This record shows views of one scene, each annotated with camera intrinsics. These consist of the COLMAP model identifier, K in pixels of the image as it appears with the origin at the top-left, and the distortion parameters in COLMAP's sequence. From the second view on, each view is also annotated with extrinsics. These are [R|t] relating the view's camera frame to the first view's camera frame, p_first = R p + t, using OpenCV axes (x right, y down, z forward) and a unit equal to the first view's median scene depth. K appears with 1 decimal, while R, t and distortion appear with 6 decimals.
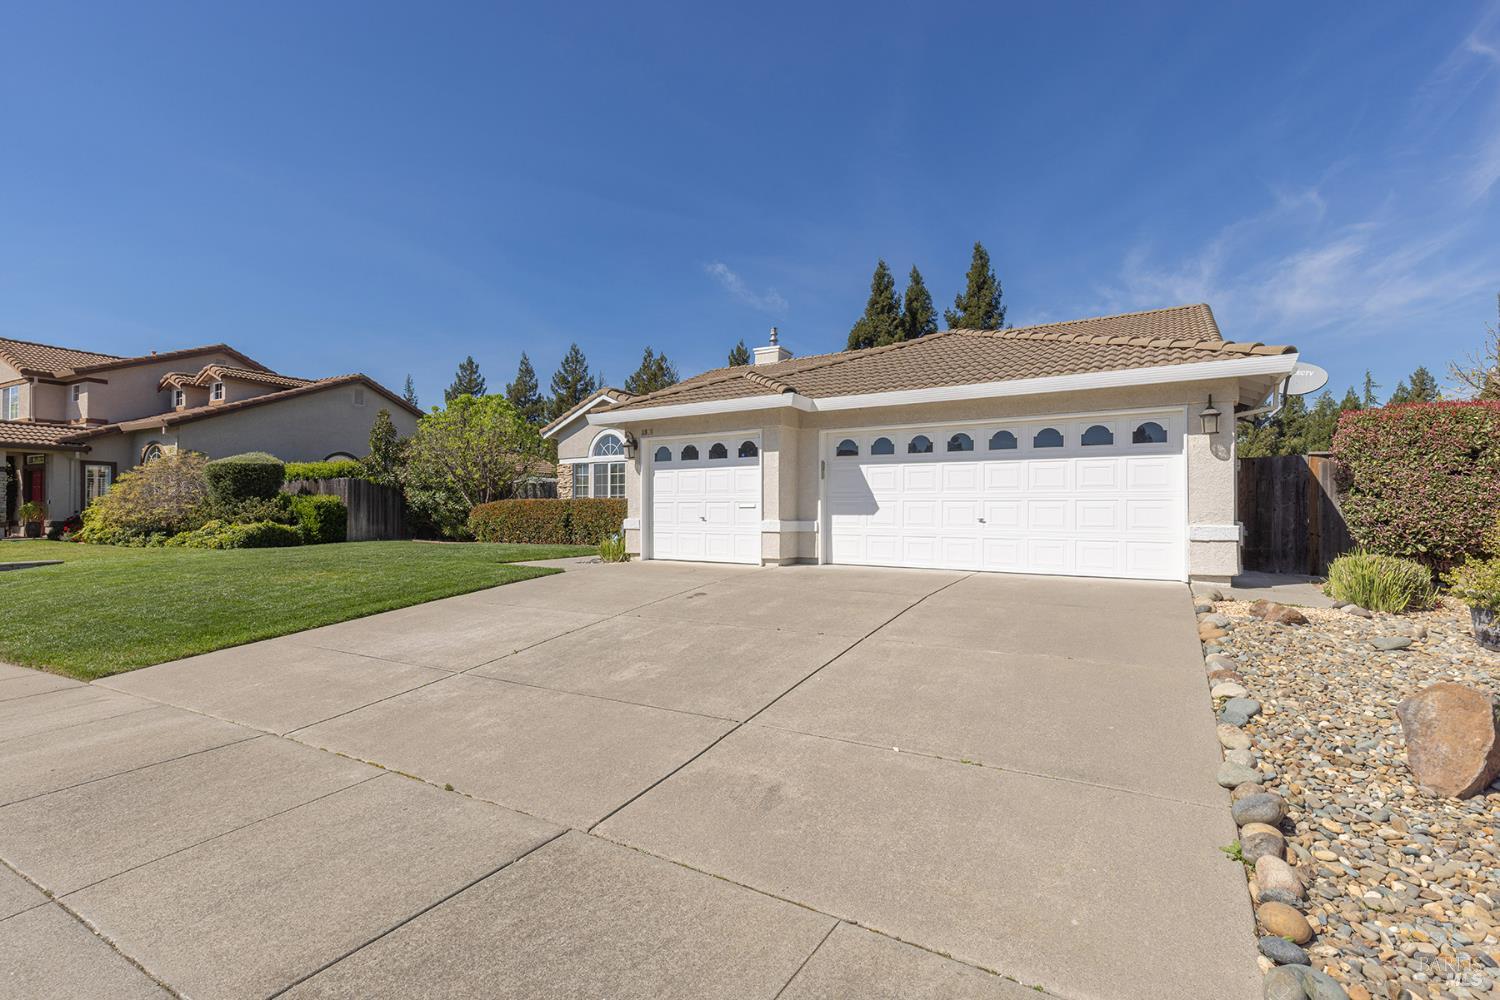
lens RADIAL K [[671.0, 0, 755.7], [0, 671.0, 488.5], [0, 0, 1]] dist [0.005615, -0.000335]
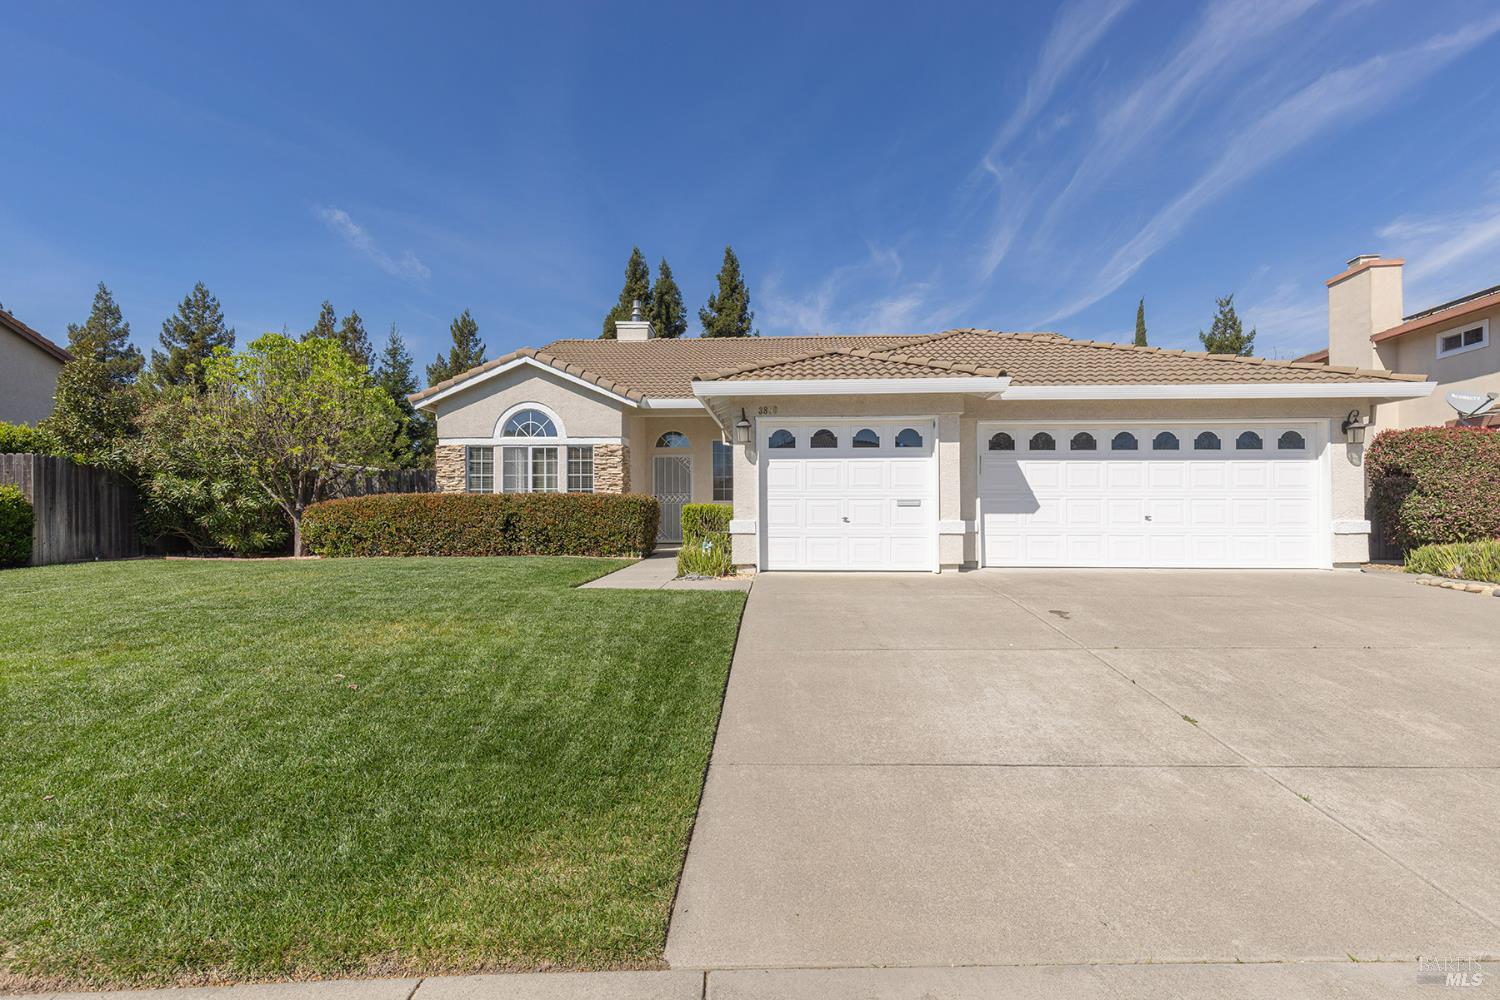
lens RADIAL K [[671.0, 0, 749.6], [0, 671.0, 507.1], [0, 0, 1]] dist [0.005615, -0.000335]
pose [[0.880089, -0.003884, 0.474793, -0.361883], [-0.012974, 0.999396, 0.032224, 0.002972], [-0.474632, -0.034520, 0.879507, 0.205293]]
